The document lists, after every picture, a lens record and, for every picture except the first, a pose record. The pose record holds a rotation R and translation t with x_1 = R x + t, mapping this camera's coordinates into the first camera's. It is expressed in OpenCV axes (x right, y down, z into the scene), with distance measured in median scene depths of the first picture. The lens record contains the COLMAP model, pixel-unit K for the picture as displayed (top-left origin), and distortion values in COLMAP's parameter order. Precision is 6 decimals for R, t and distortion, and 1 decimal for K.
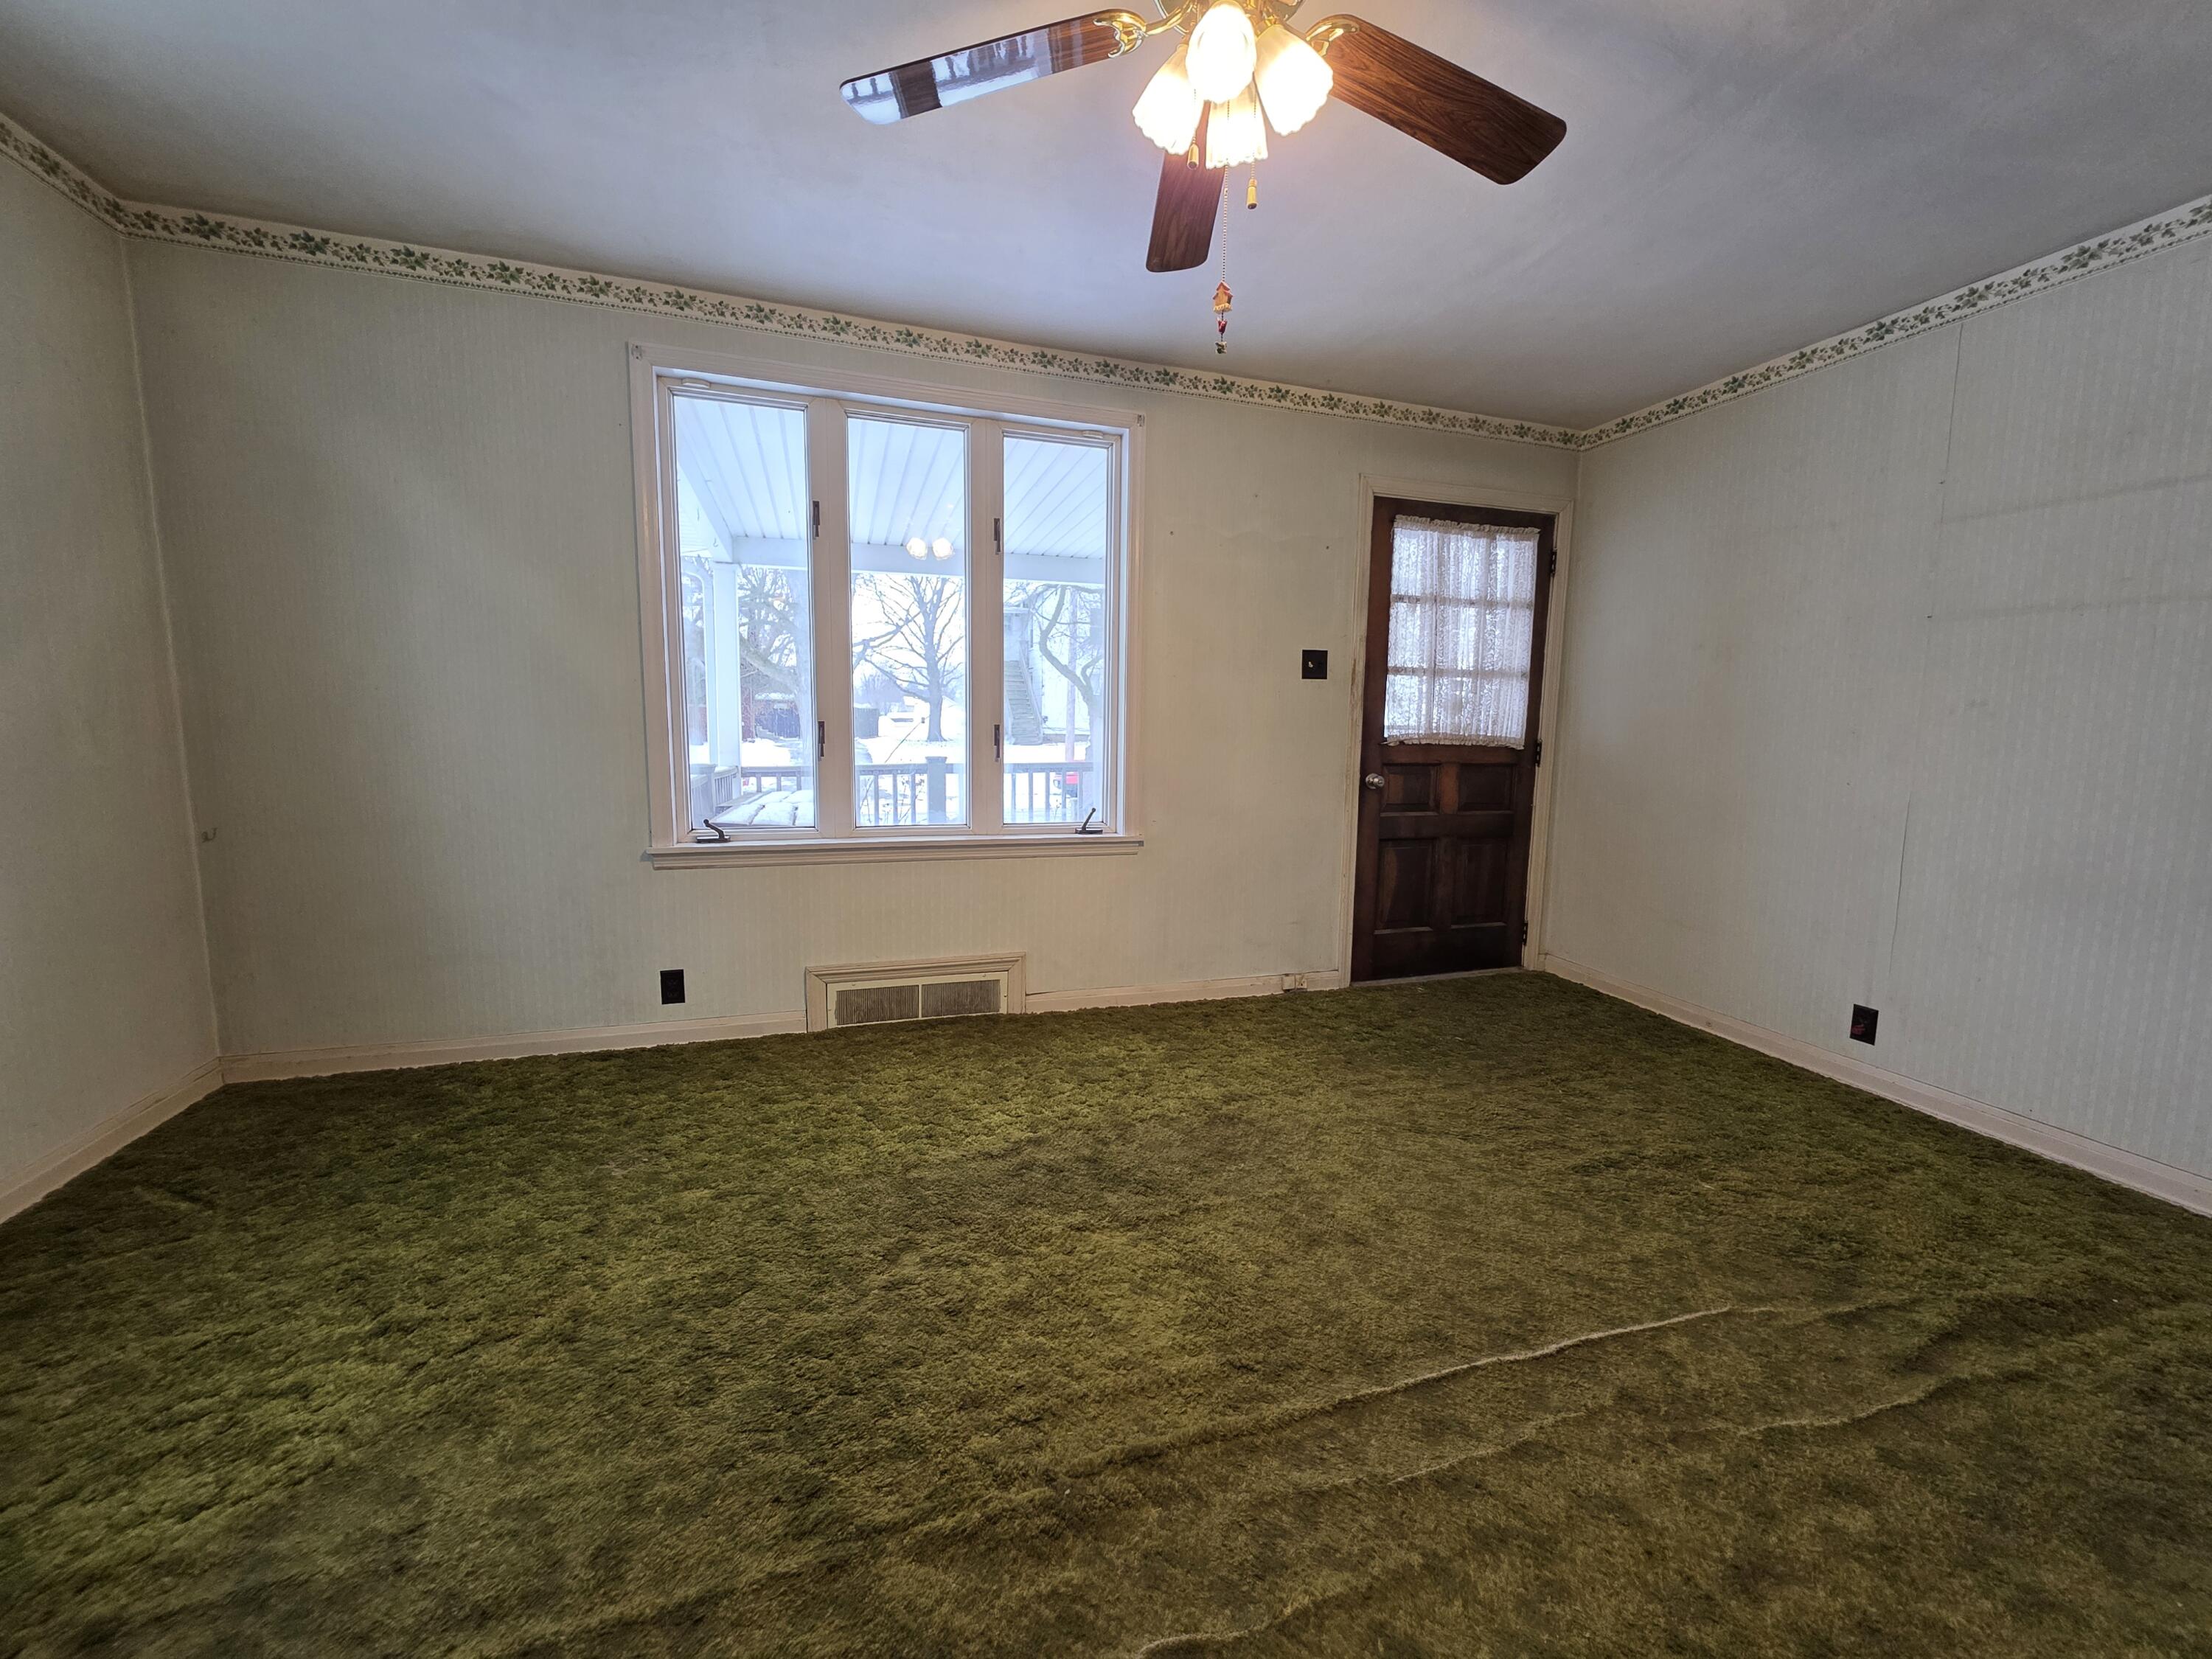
lens RADIAL K [[878.7, 0, 1101.4], [0, 878.7, 826.4], [0, 0, 1]] dist [0.003269, 0.000346]
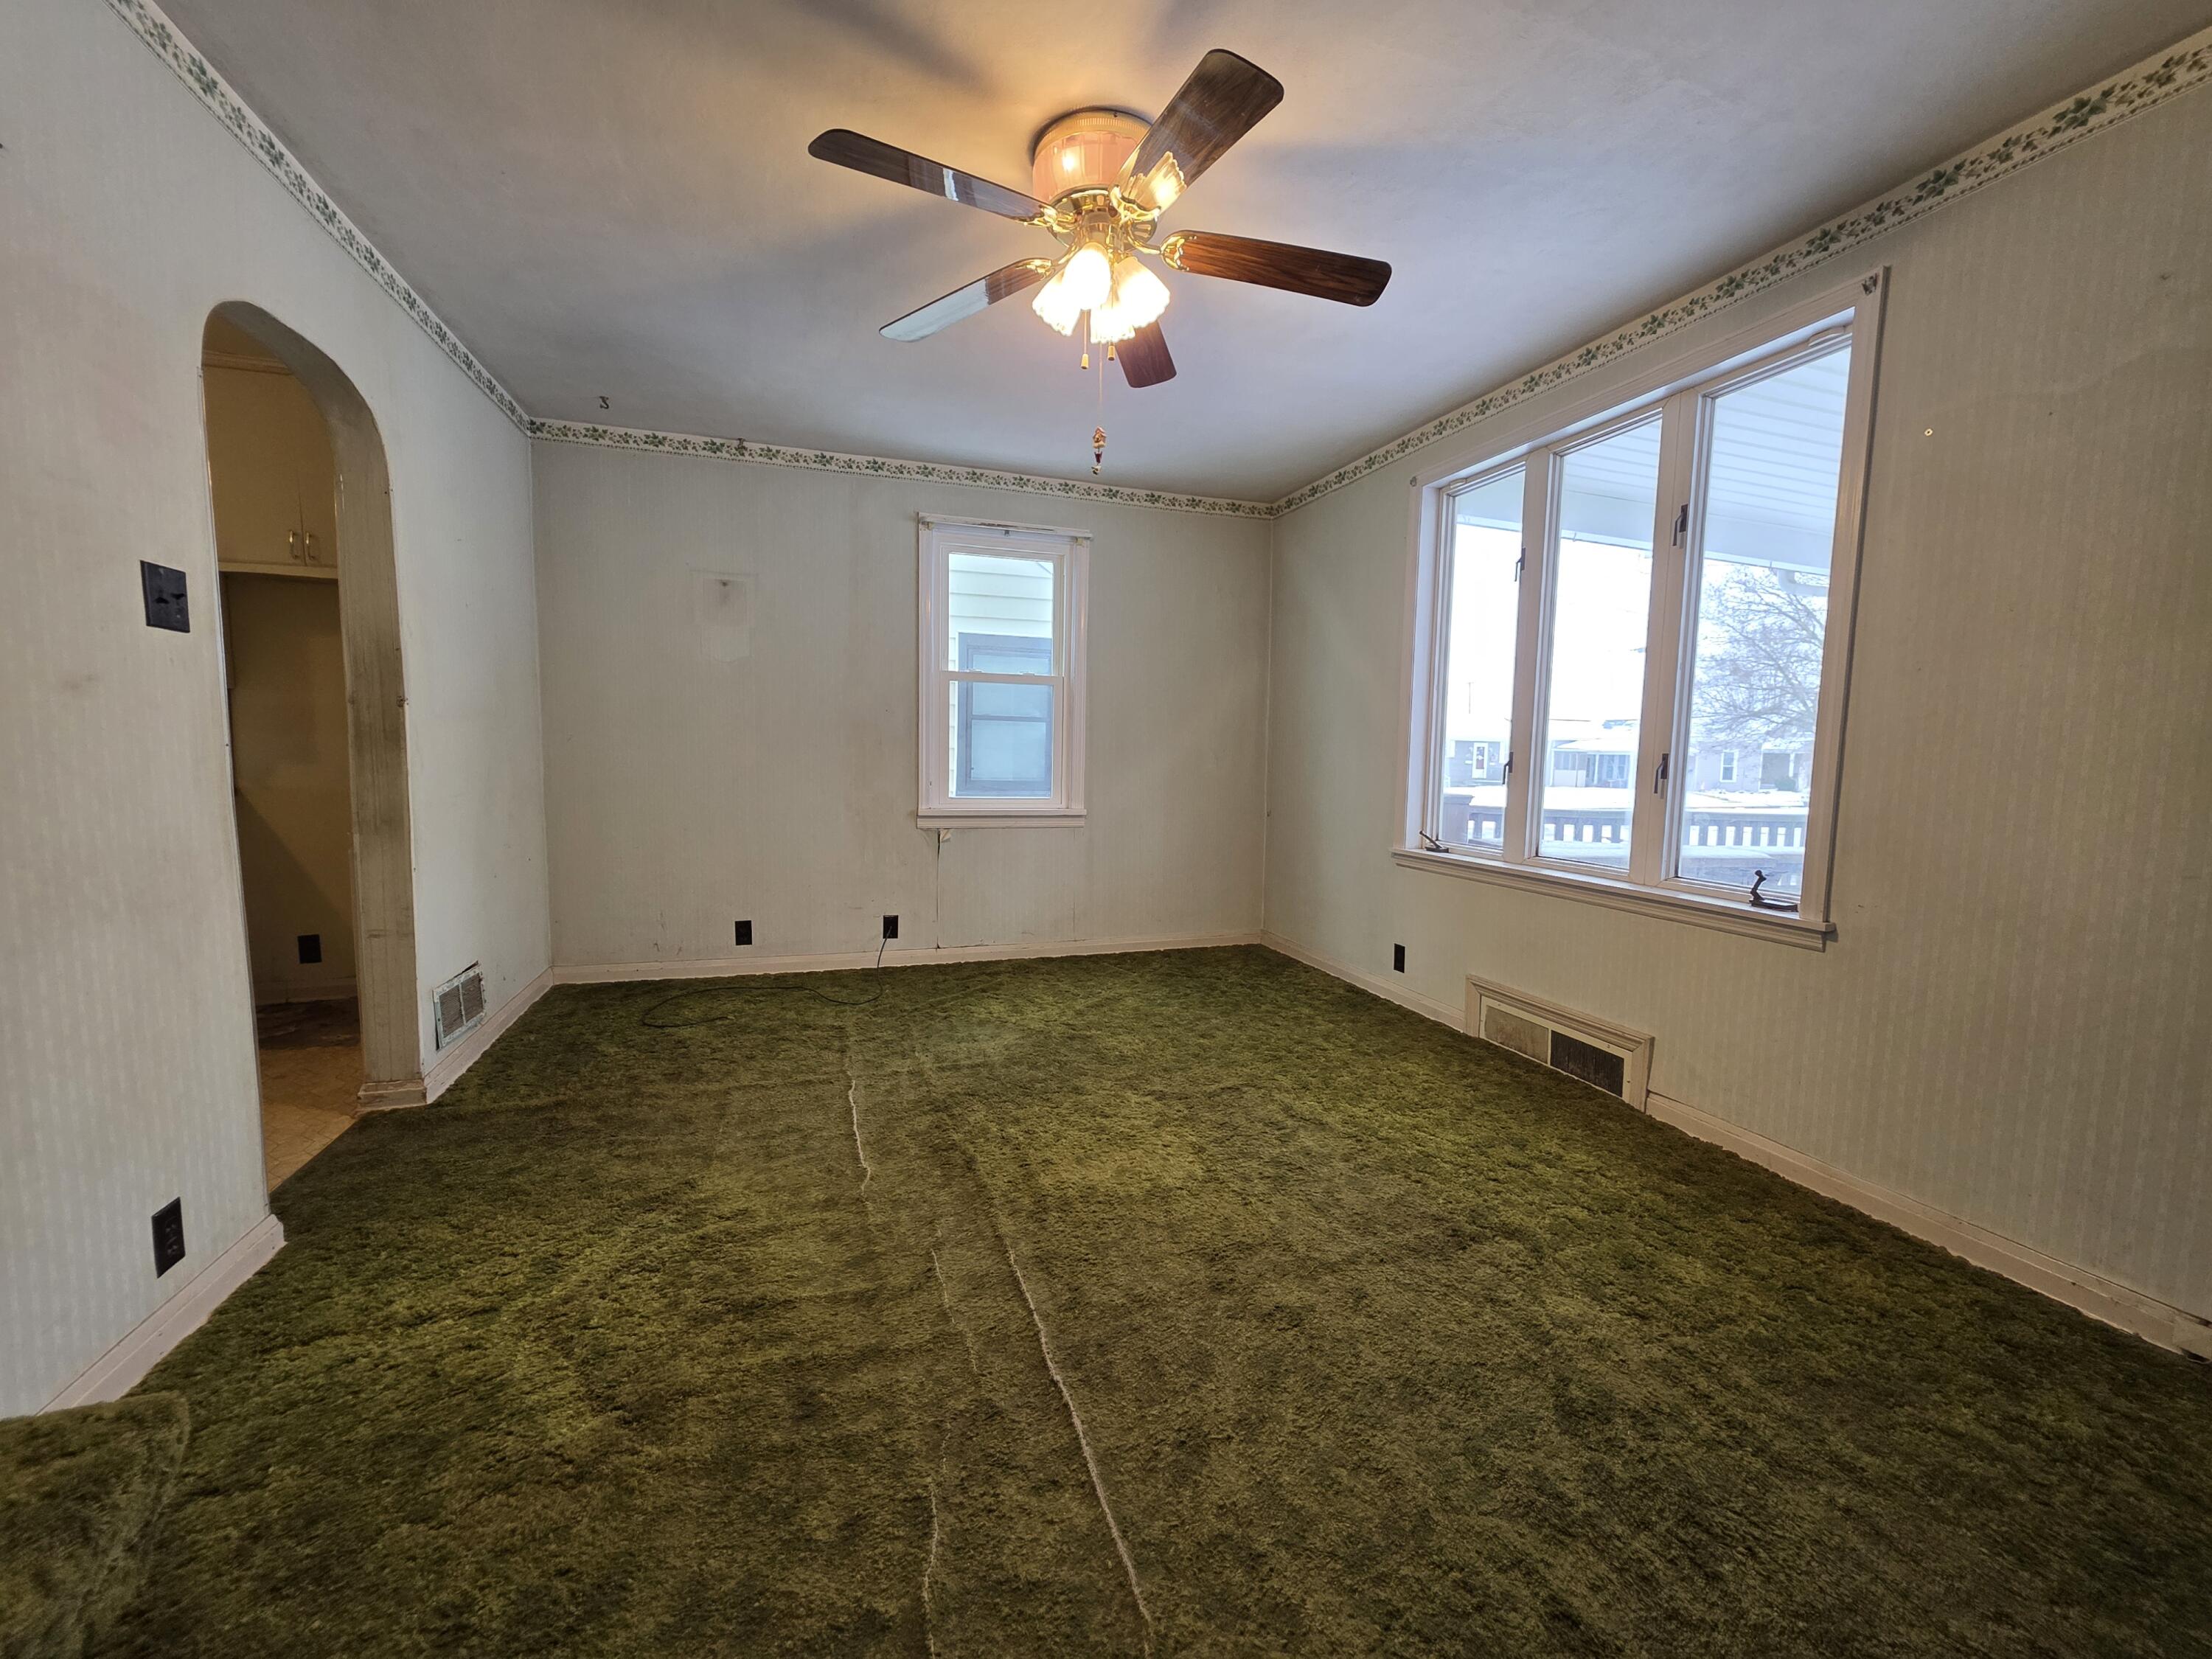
lens RADIAL K [[878.7, 0, 1101.4], [0, 878.7, 826.4], [0, 0, 1]] dist [0.003269, 0.000346]
pose [[0.005793, 0.069386, -0.997573, 0.883675], [-0.135130, 0.988494, 0.067970, -0.041962], [0.990811, 0.134408, 0.015103, 0.592256]]
